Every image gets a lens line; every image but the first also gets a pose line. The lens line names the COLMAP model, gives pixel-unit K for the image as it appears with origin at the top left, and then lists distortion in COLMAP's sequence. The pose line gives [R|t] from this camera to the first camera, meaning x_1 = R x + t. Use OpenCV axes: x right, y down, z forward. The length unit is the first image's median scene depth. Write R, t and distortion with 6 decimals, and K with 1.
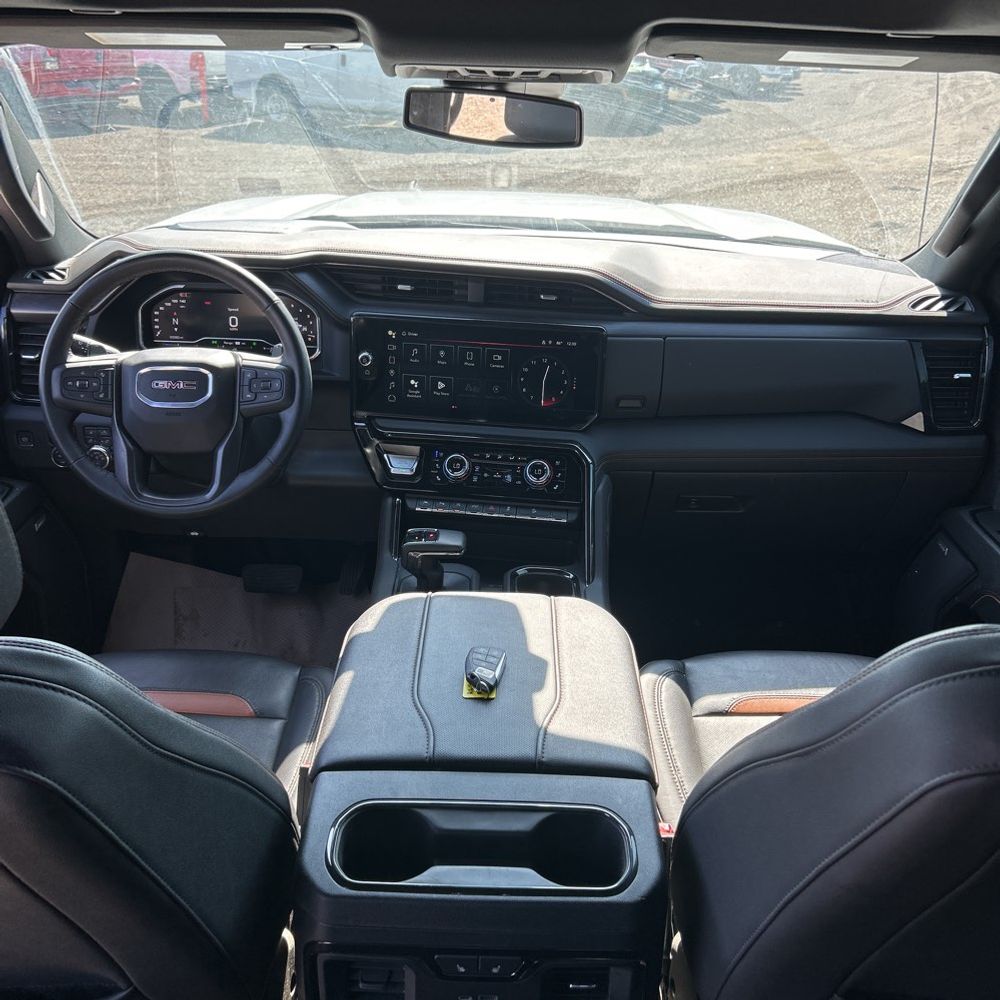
lens RADIAL K [[1011.7, 0, 500.2], [0, 1011.7, 496.2], [0, 0, 1]] dist [0.016426, 0.000000]
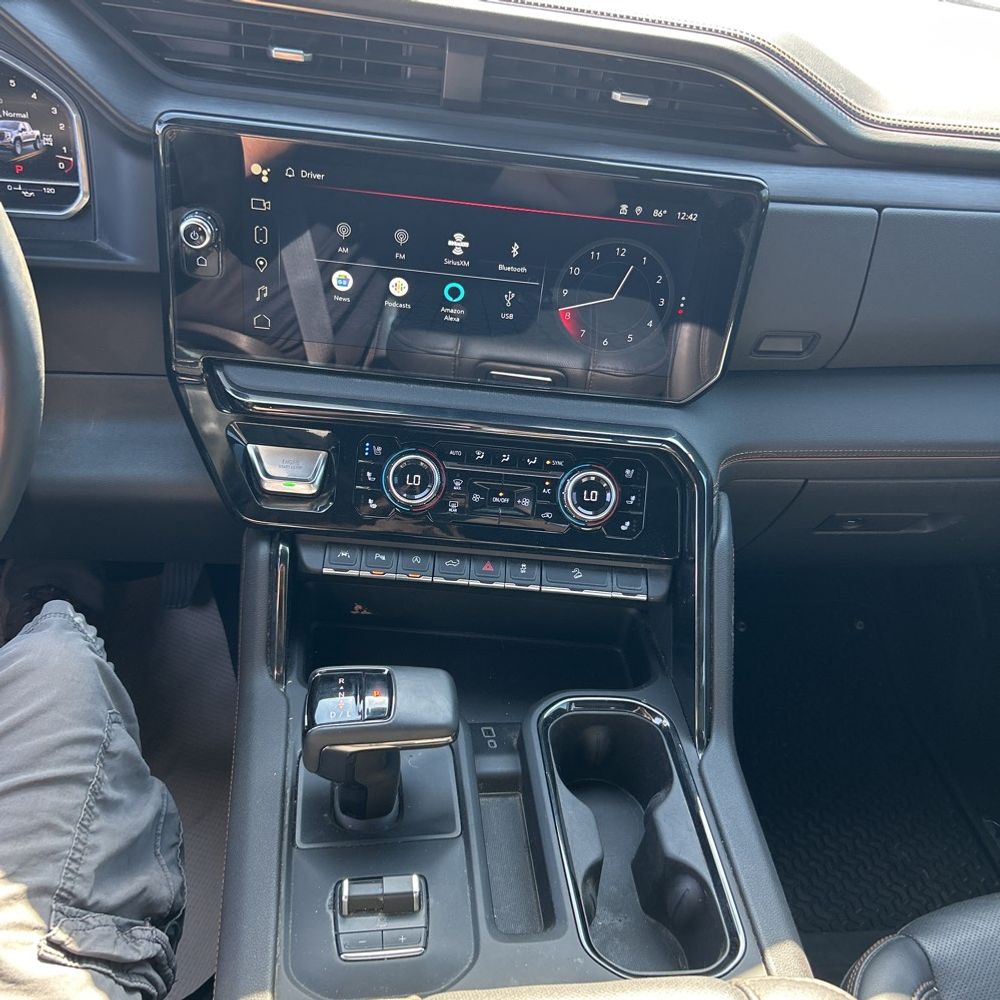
lens RADIAL K [[1011.7, 0, 500.5], [0, 1011.7, 504.4], [0, 0, 1]] dist [0.016426, 0.000000]
pose [[0.987553, -0.013919, 0.156672, -0.075714], [-0.019071, 0.978133, 0.207105, -0.114152], [-0.156129, -0.207515, 0.965692, 0.549713]]
